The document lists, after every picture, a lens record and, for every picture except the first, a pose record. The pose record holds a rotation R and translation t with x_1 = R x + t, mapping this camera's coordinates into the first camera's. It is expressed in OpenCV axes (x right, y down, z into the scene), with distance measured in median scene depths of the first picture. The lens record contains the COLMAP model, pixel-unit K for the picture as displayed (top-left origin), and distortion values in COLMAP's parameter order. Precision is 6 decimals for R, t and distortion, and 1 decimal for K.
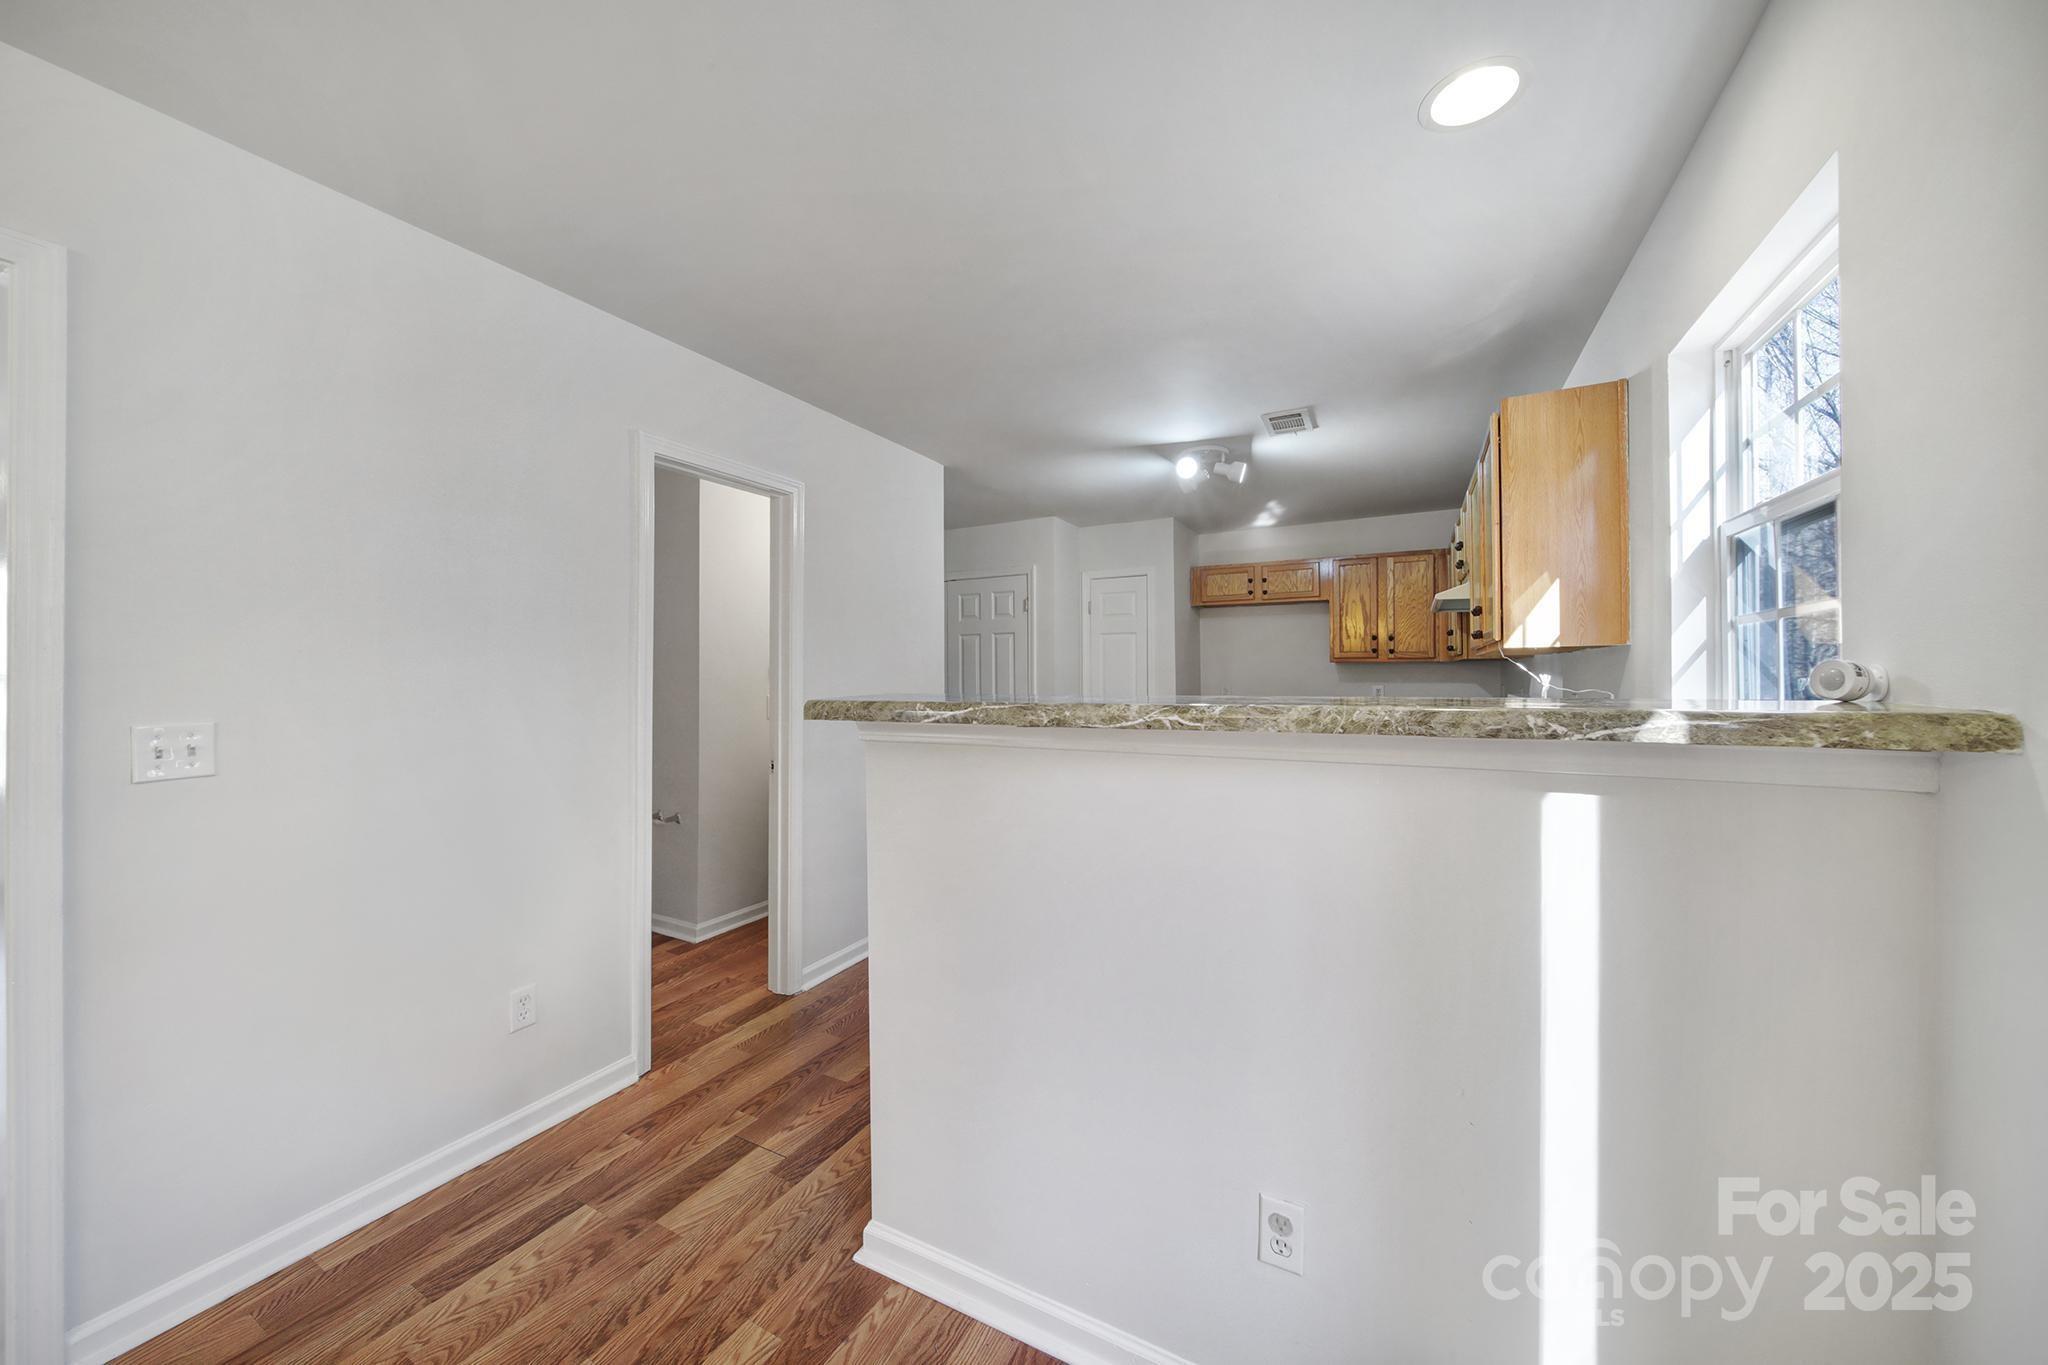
lens RADIAL K [[719.9, 0, 1019.5], [0, 719.9, 671.7], [0, 0, 1]] dist [0.001512, -0.001832]
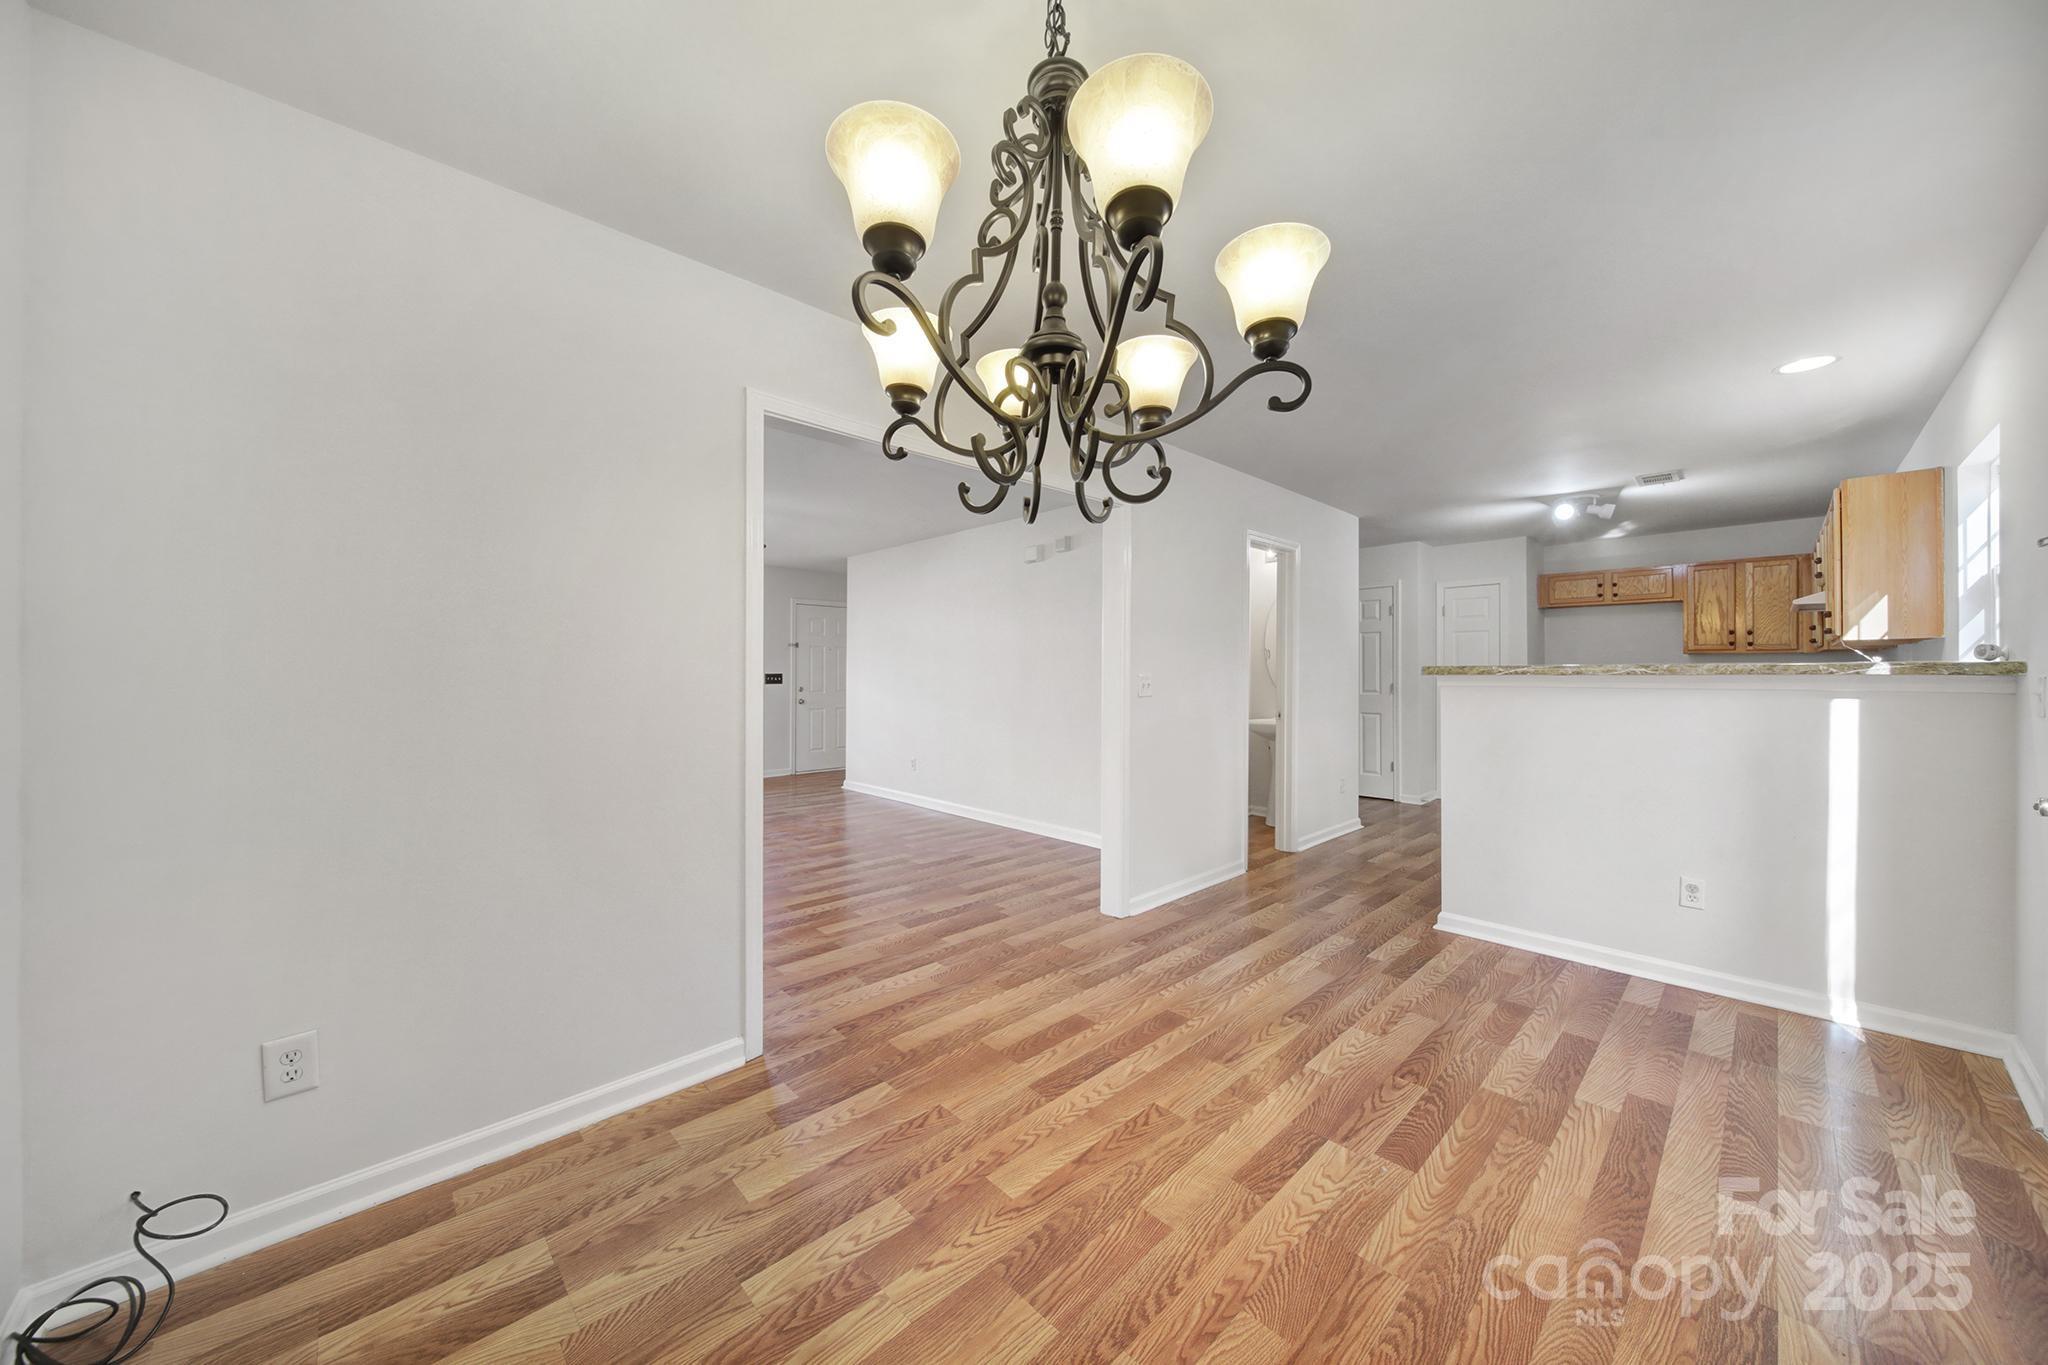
lens RADIAL K [[719.9, 0, 1019.5], [0, 719.9, 671.7], [0, 0, 1]] dist [0.001512, -0.001832]
pose [[0.950870, 0.004485, -0.309558, -0.325158], [-0.003578, 0.999987, 0.003495, 0.022065], [0.309570, -0.002216, 0.950874, -0.622760]]
